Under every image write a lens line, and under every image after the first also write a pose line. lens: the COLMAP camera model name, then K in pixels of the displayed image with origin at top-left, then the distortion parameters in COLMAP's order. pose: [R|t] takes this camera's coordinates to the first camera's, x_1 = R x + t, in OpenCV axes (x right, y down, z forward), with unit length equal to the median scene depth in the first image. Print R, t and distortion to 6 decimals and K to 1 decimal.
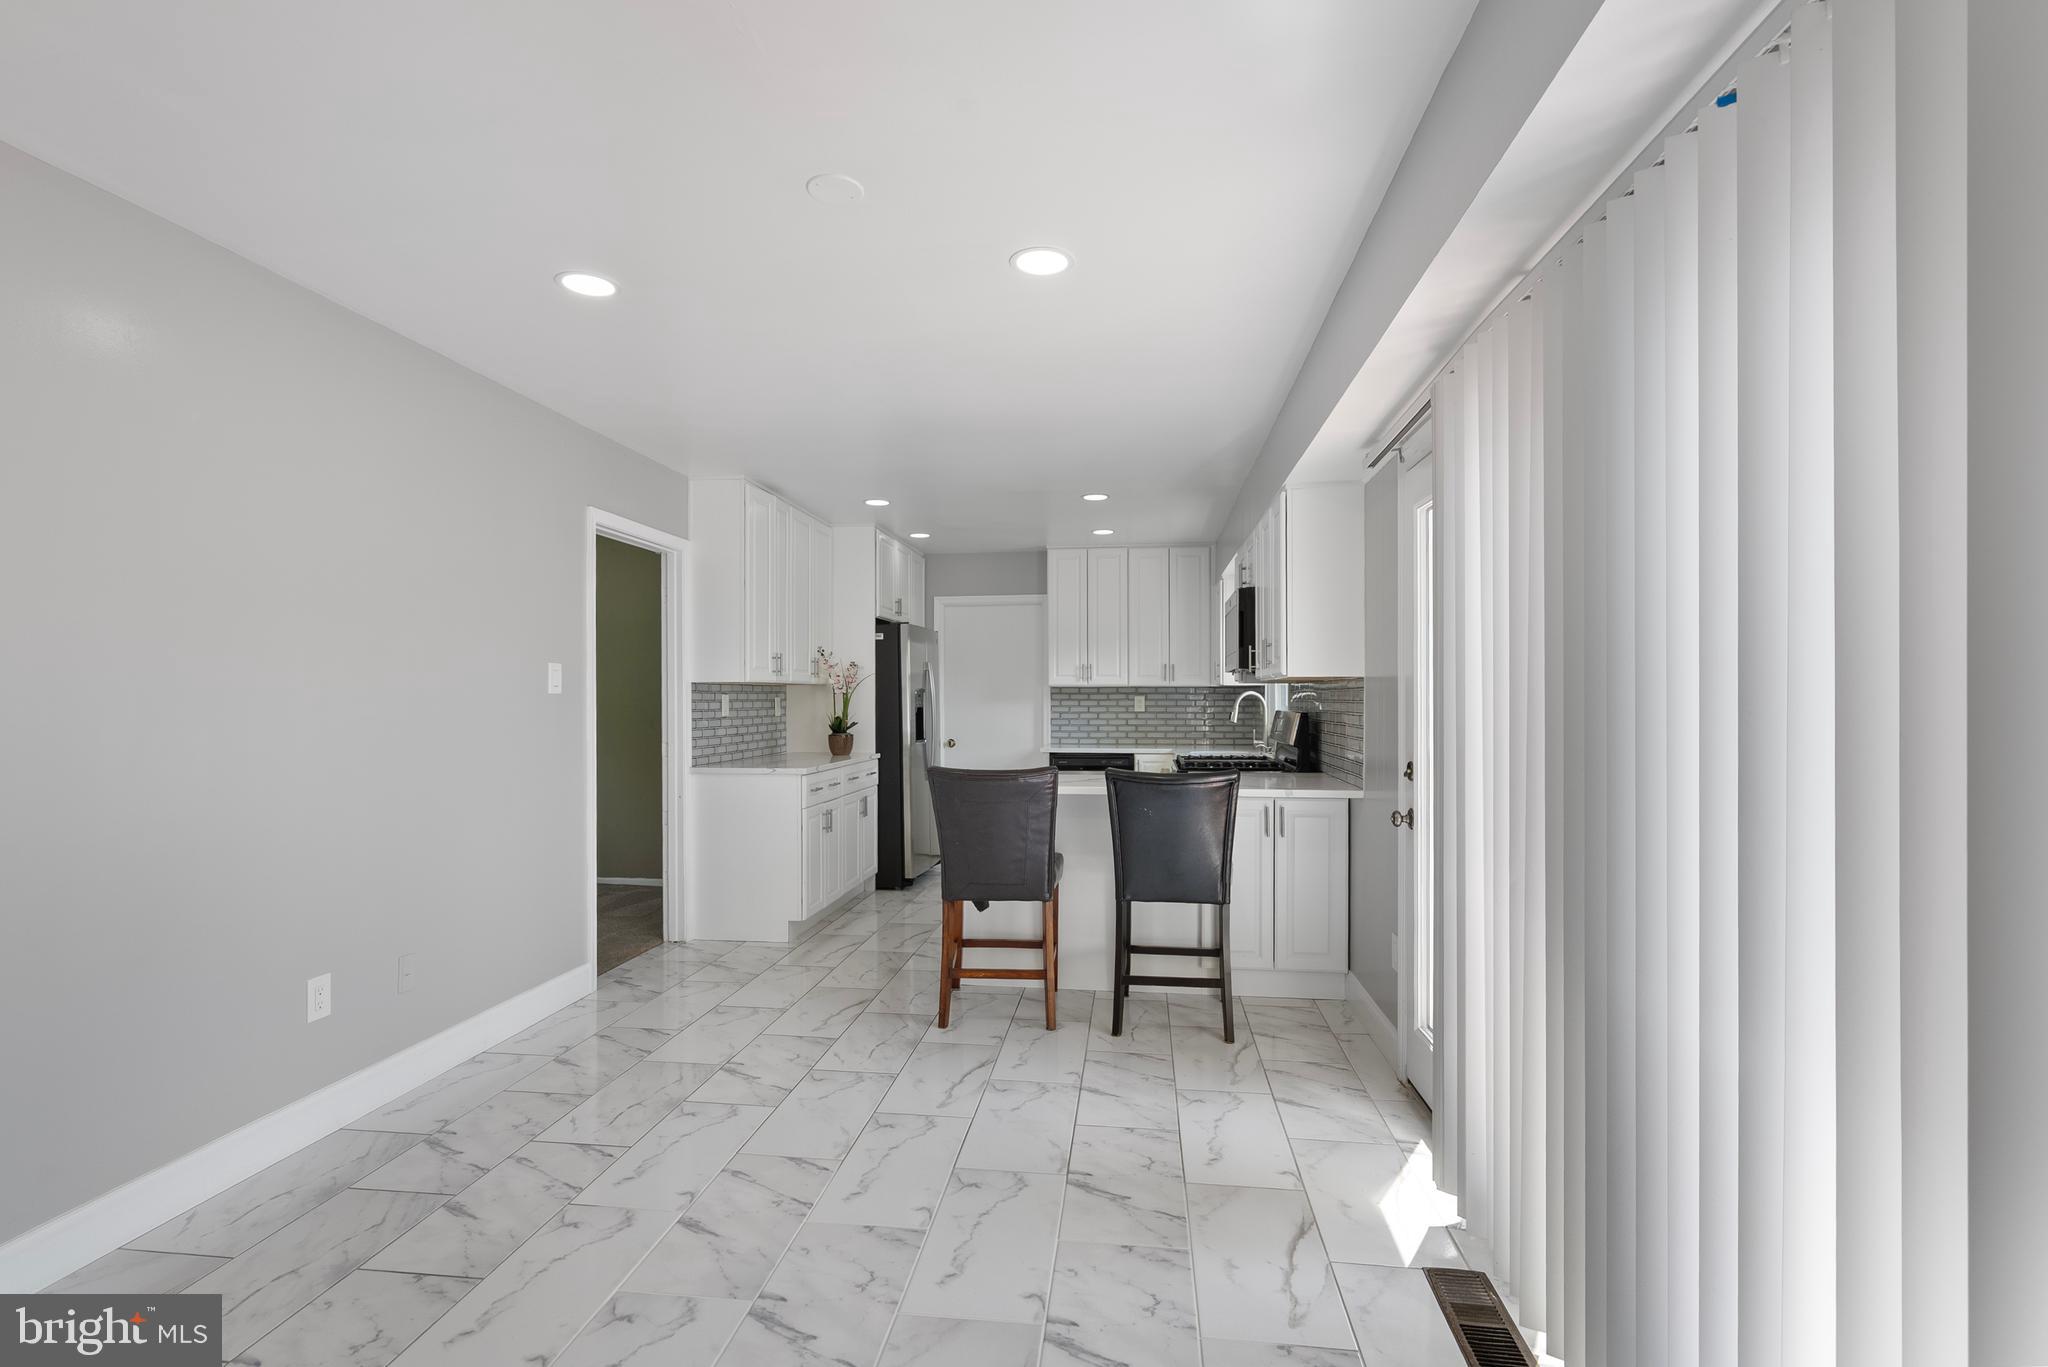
lens RADIAL K [[958.8, 0, 1012.9], [0, 958.8, 692.6], [0, 0, 1]] dist [0.001712, 0.000427]
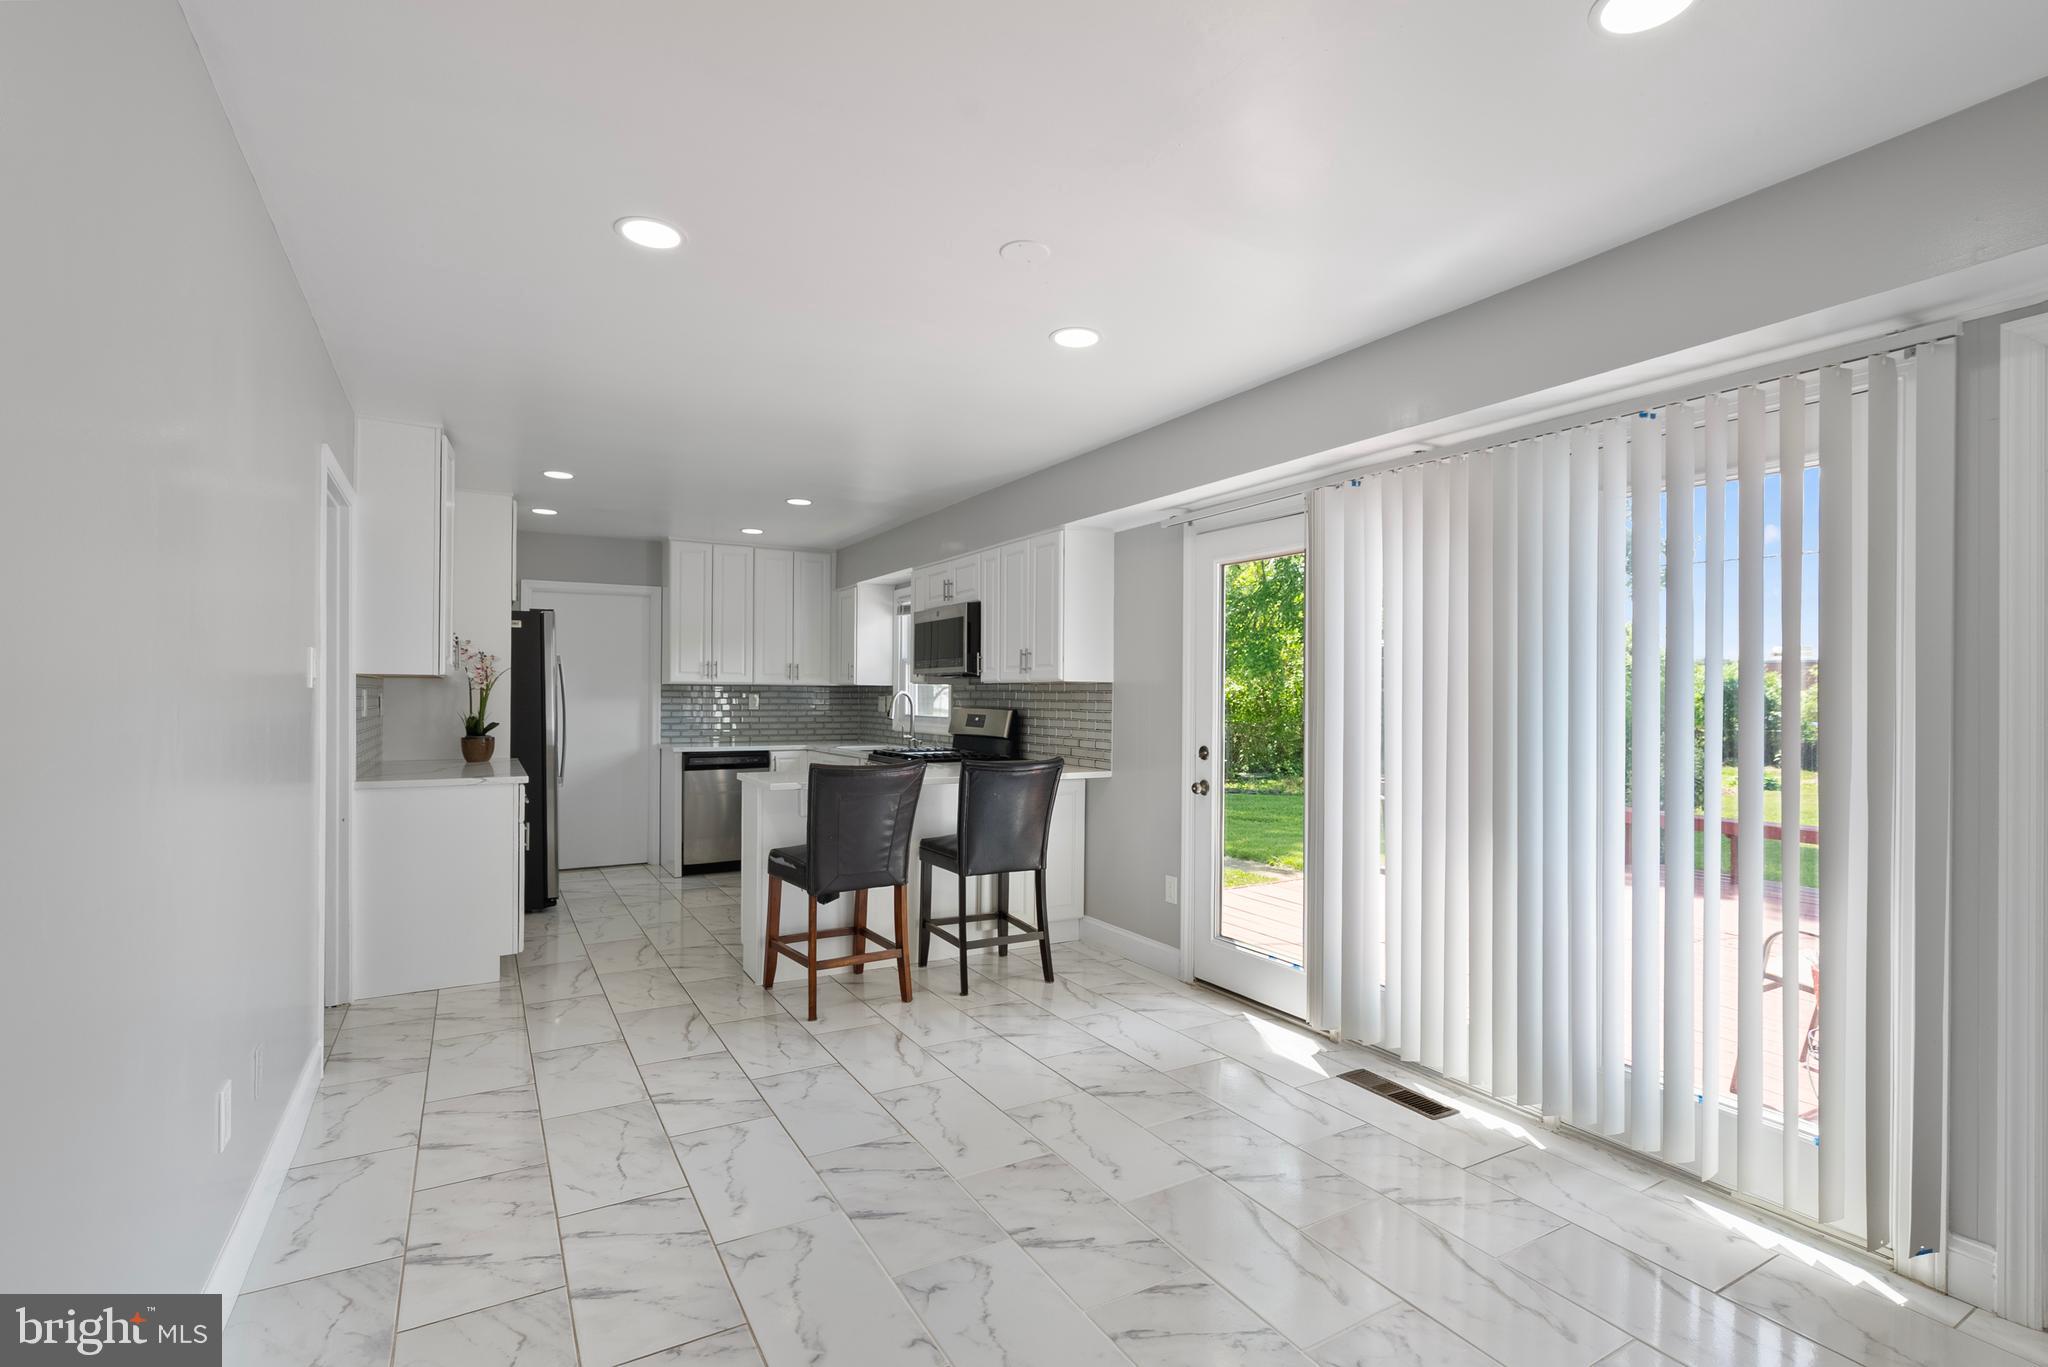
lens RADIAL K [[950.9, 0, 1020.4], [0, 950.9, 694.7], [0, 0, 1]] dist [-0.000481, 0.000655]
pose [[0.795603, 0.006611, 0.605782, -0.308451], [-0.010007, 0.999947, 0.002230, -0.000988], [-0.605736, -0.007836, 0.795627, 0.038251]]
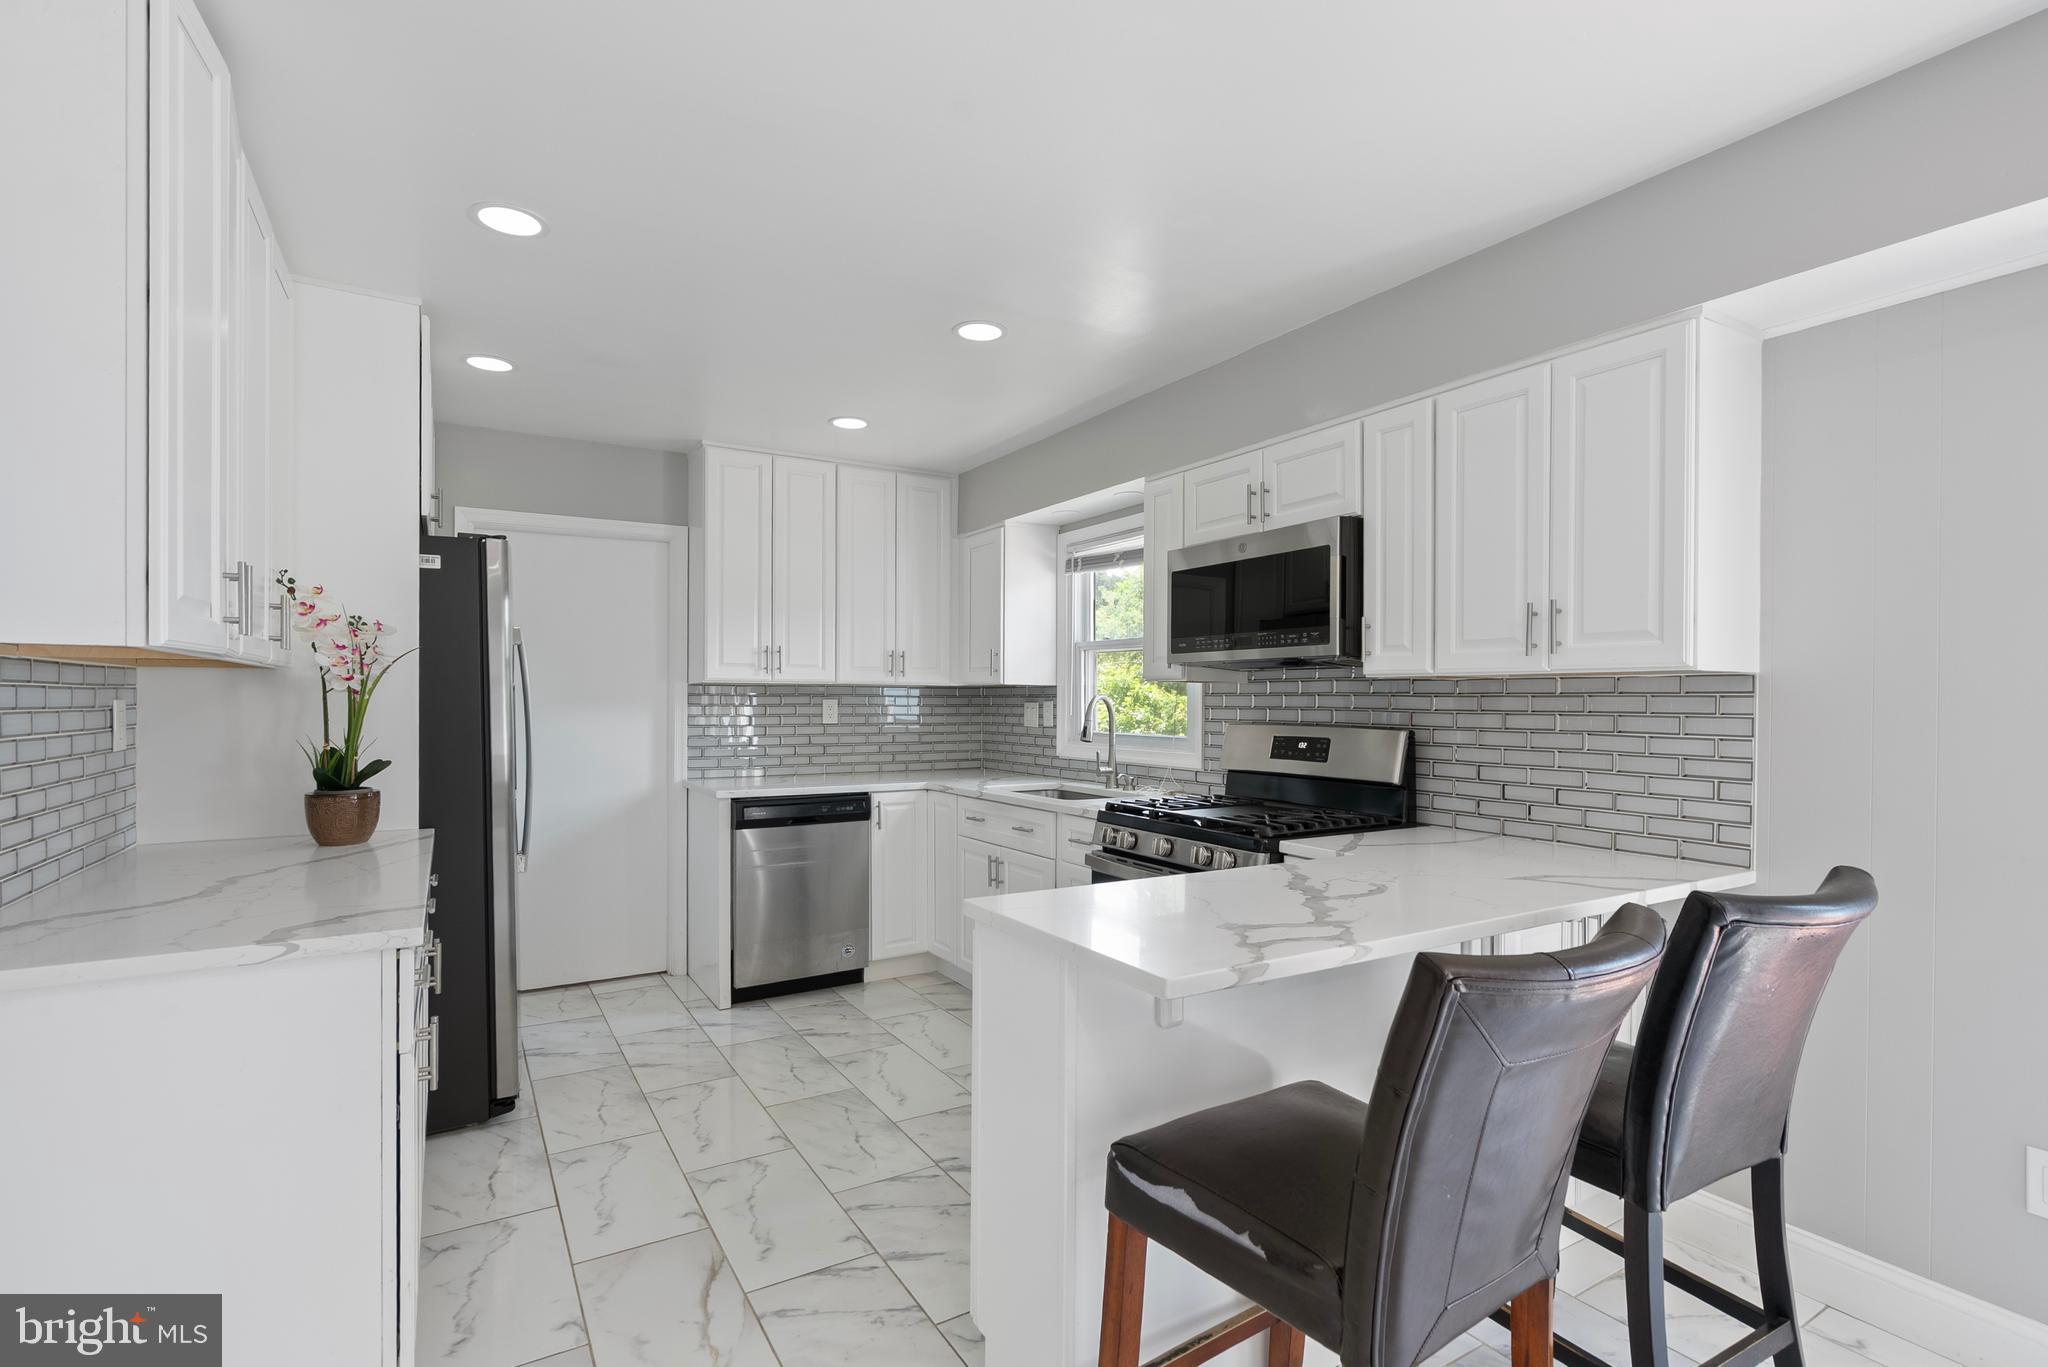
lens RADIAL K [[952.7, 0, 1023.8], [0, 952.7, 706.0], [0, 0, 1]] dist [-0.009006, 0.000404]
pose [[0.779397, 0.000430, 0.626531, -0.206773], [-0.008459, 0.999916, 0.009836, 0.000752], [-0.626474, -0.012966, 0.779335, 0.510343]]
